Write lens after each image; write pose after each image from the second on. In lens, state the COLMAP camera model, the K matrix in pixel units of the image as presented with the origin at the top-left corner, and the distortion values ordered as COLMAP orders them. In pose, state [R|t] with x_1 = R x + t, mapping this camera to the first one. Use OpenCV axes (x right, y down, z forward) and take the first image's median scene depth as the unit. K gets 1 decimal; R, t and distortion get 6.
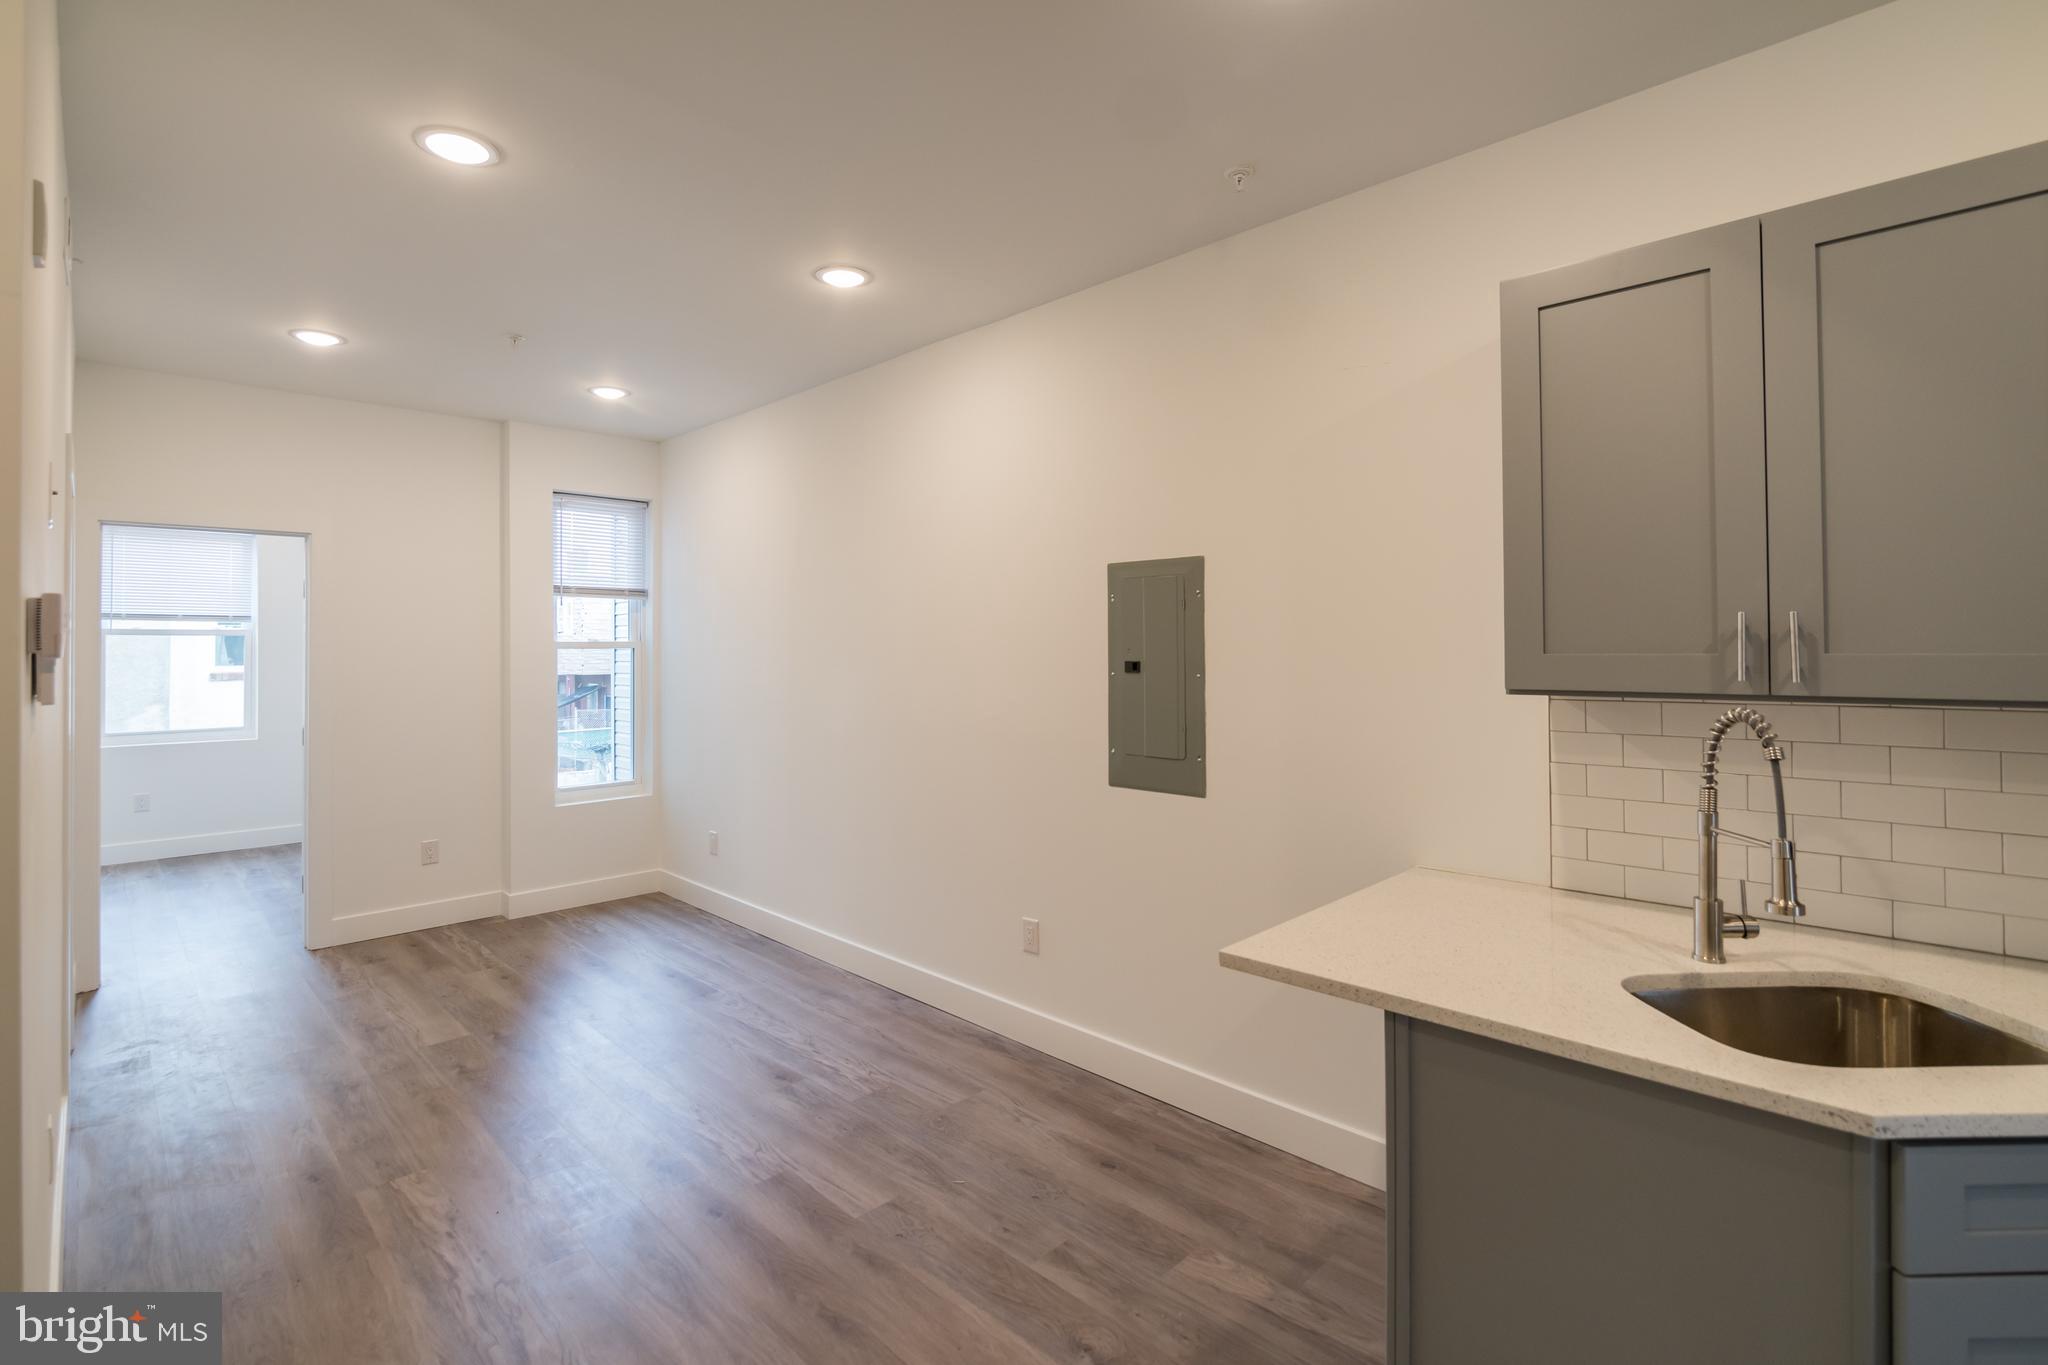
lens RADIAL K [[932.0, 0, 1001.8], [0, 932.0, 641.5], [0, 0, 1]] dist [-0.014837, -0.000165]
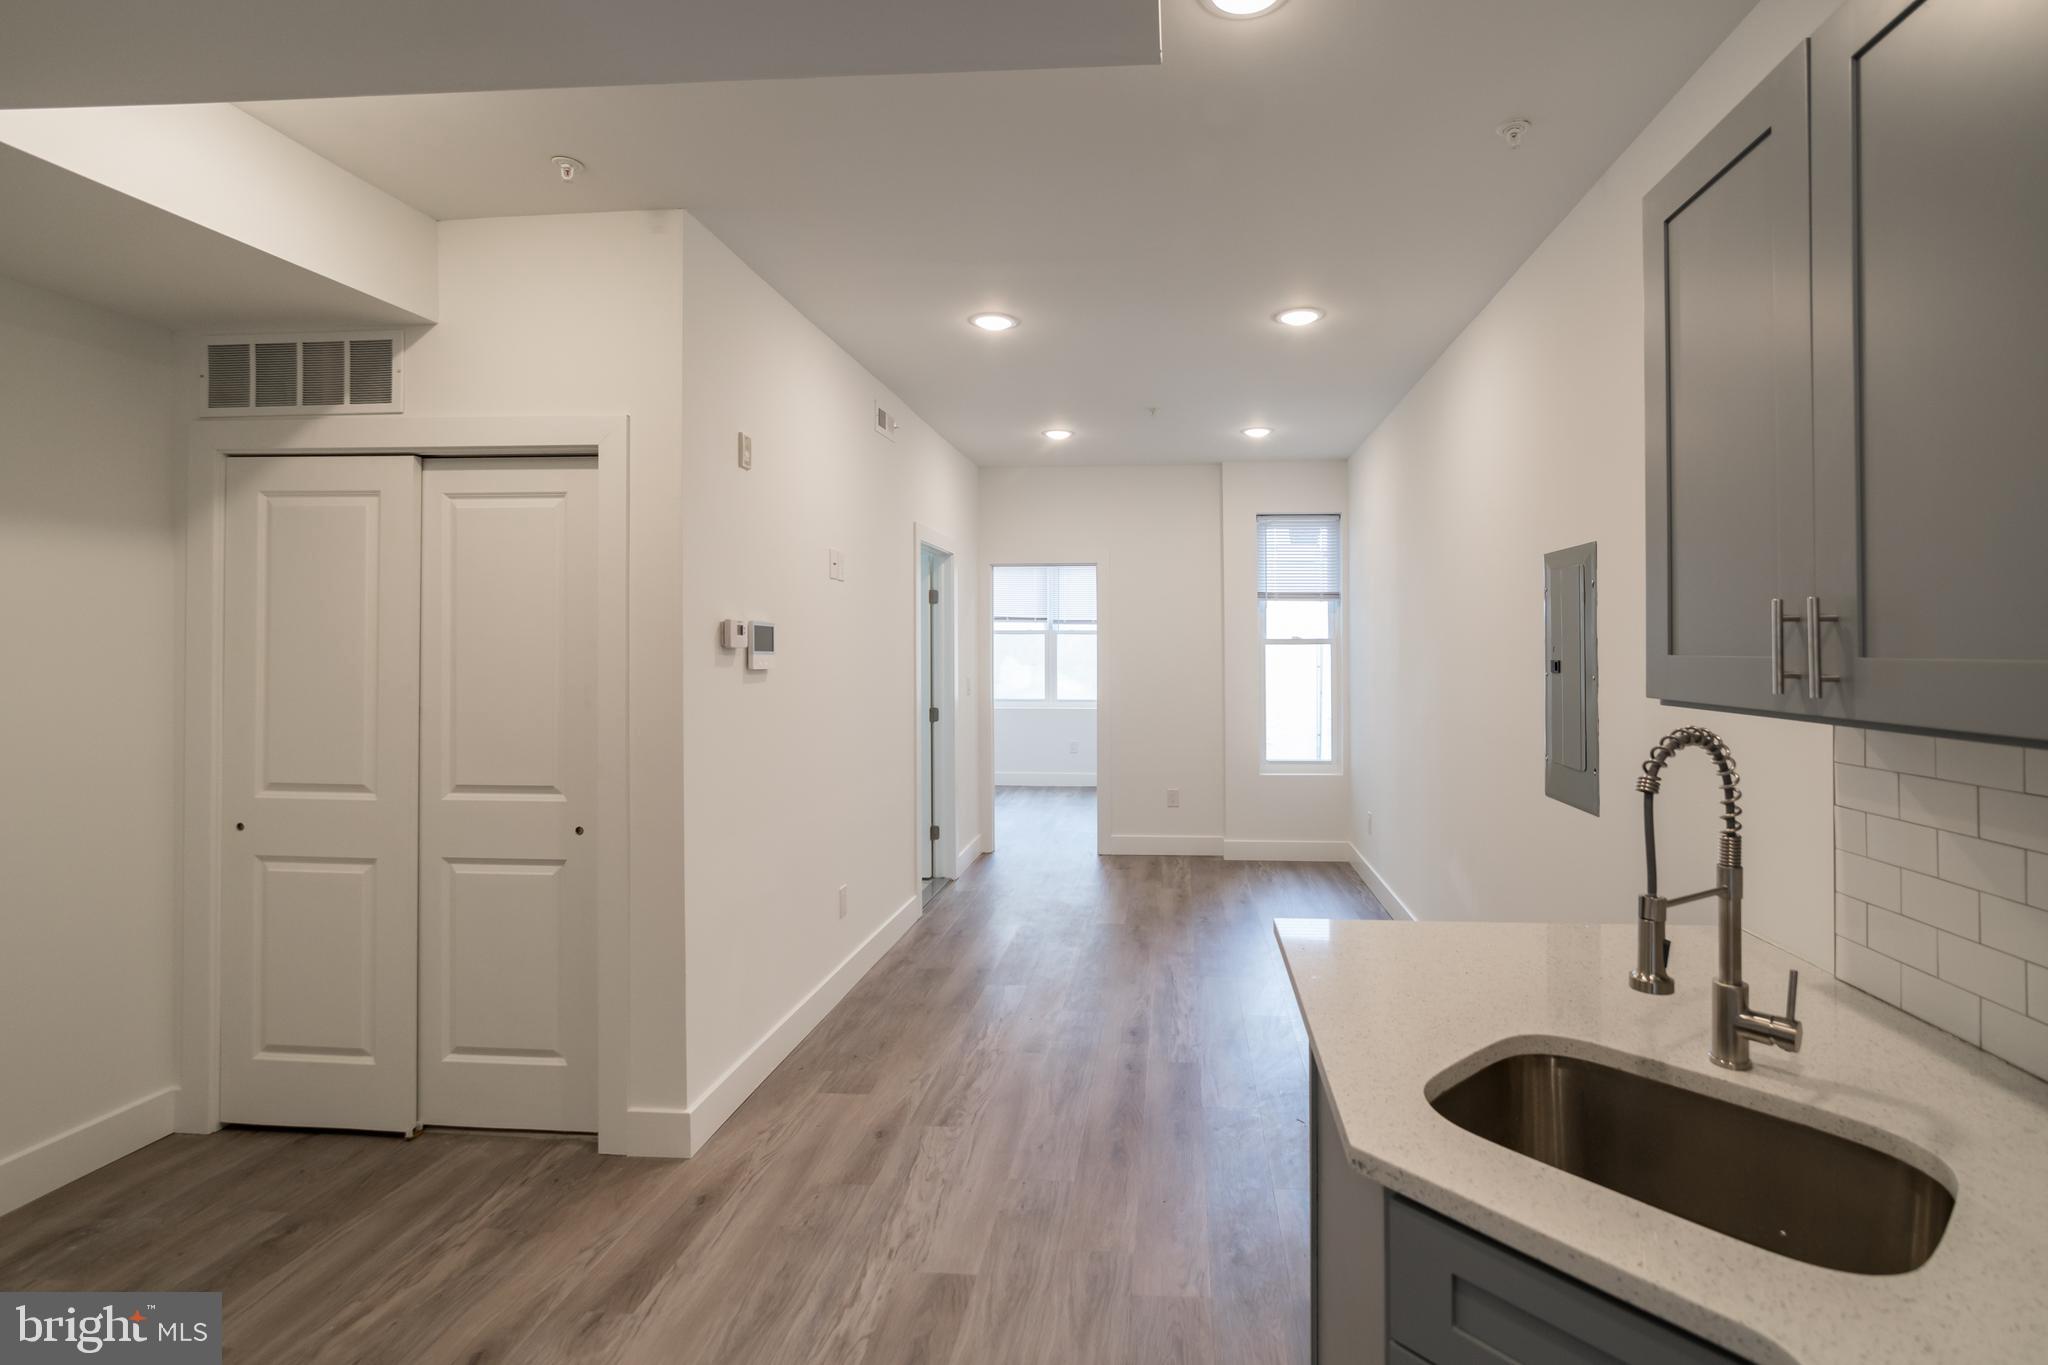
lens RADIAL K [[949.4, 0, 1111.3], [0, 949.4, 644.1], [0, 0, 1]] dist [-0.017121, 0.000149]
pose [[0.660707, 0.001674, -0.750642, 0.786543], [0.004355, 0.999972, 0.006063, -0.002083], [0.750632, -0.007275, 0.660681, 0.092077]]
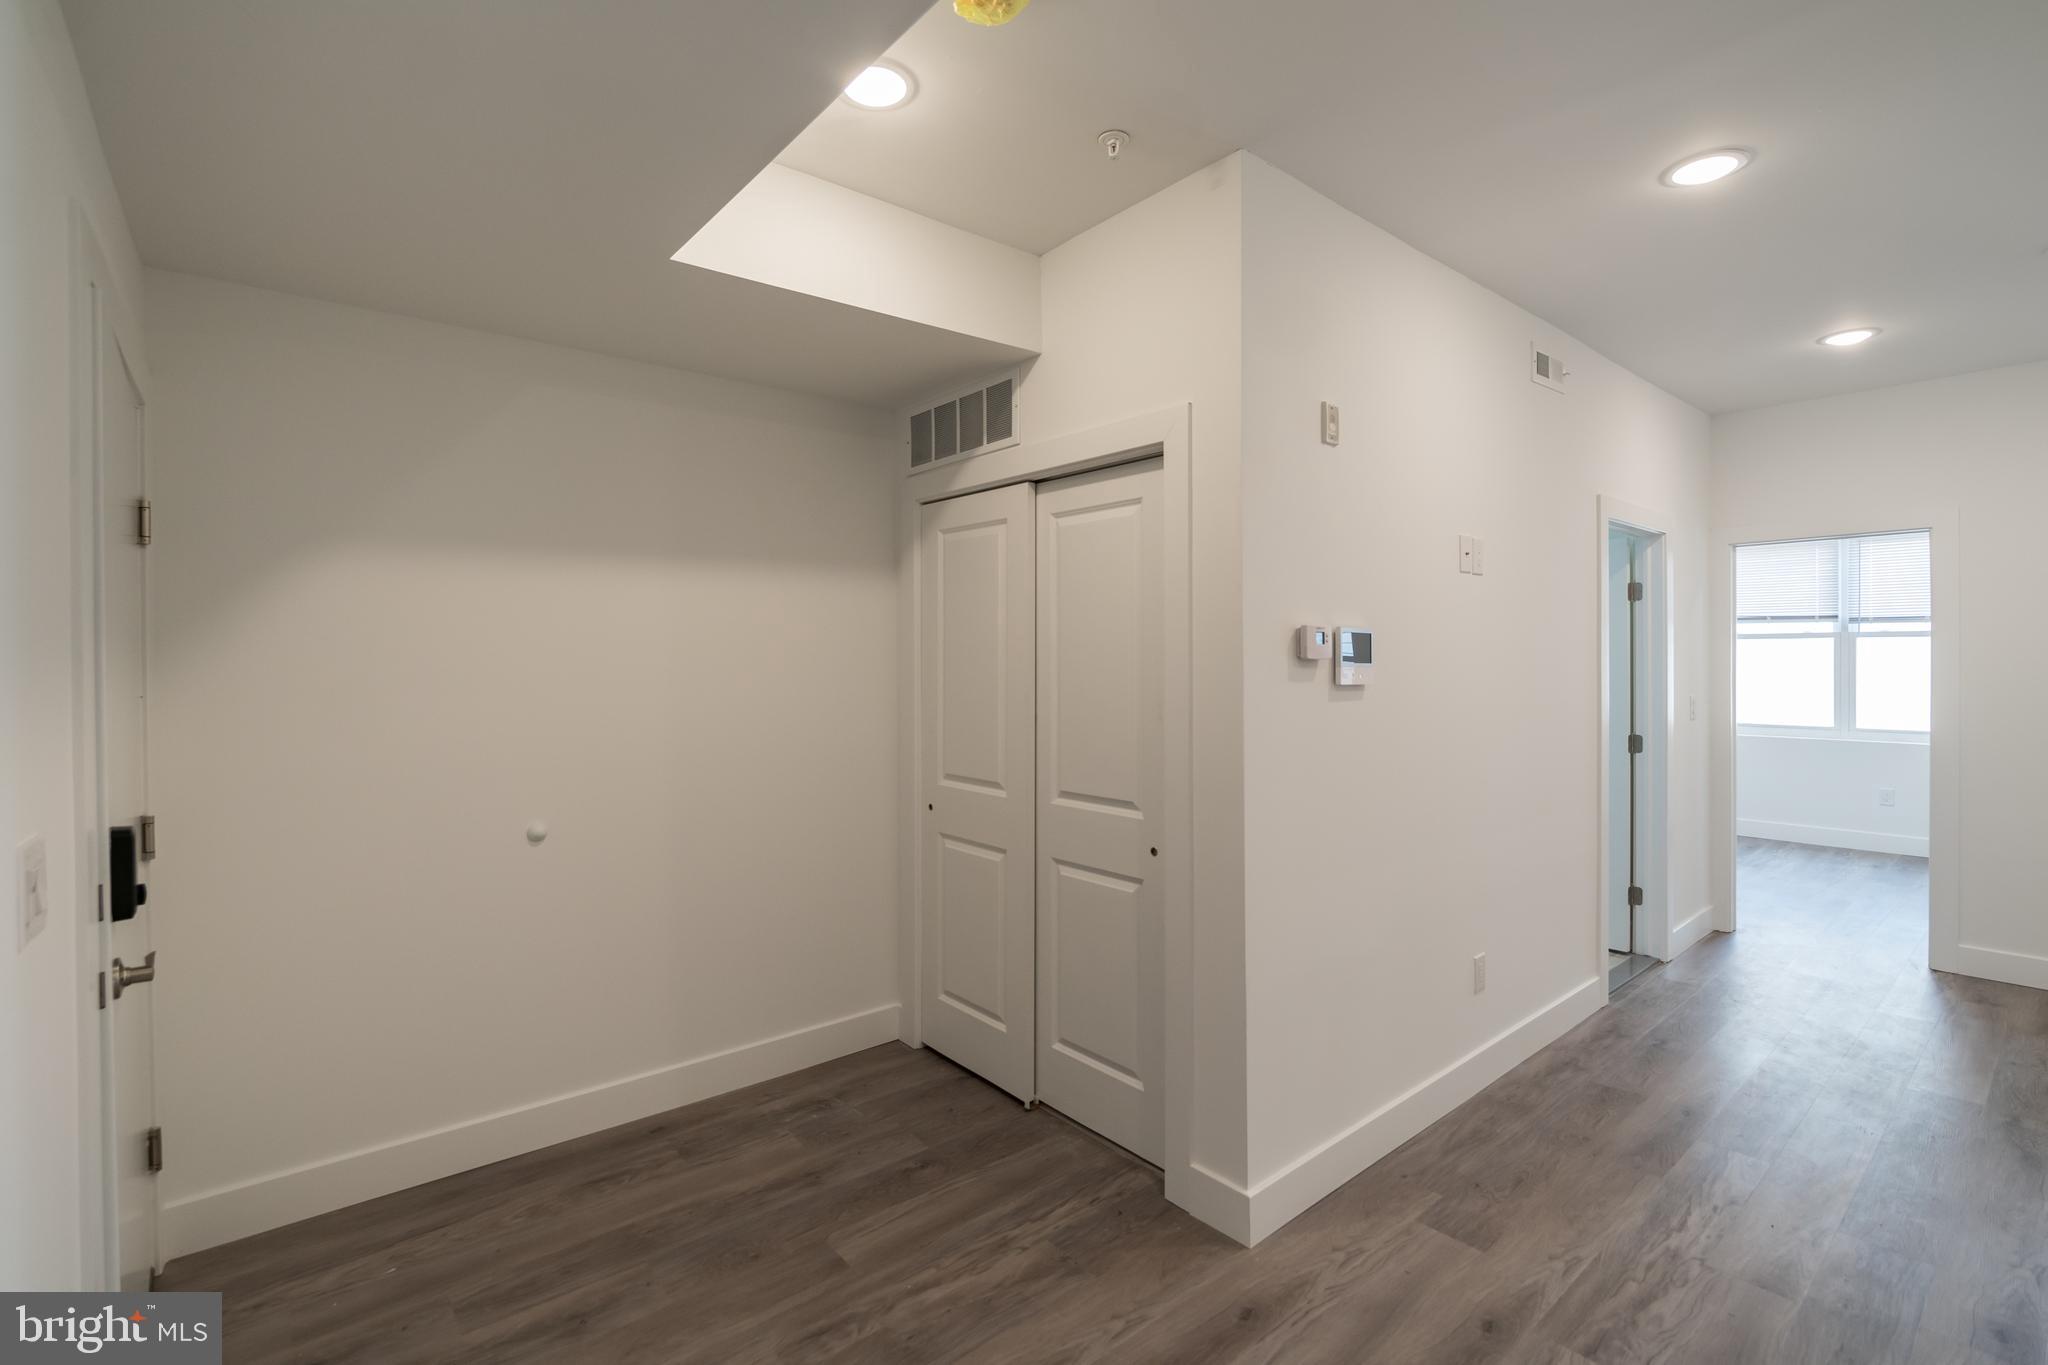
lens RADIAL K [[911.7, 0, 1009.1], [0, 911.7, 669.4], [0, 0, 1]] dist [-0.015018, 0.000554]
pose [[-0.097147, 0.016111, -0.995140, 0.532528], [0.014565, 0.999785, 0.014764, -0.000047], [0.995163, -0.013060, -0.097361, 0.328613]]
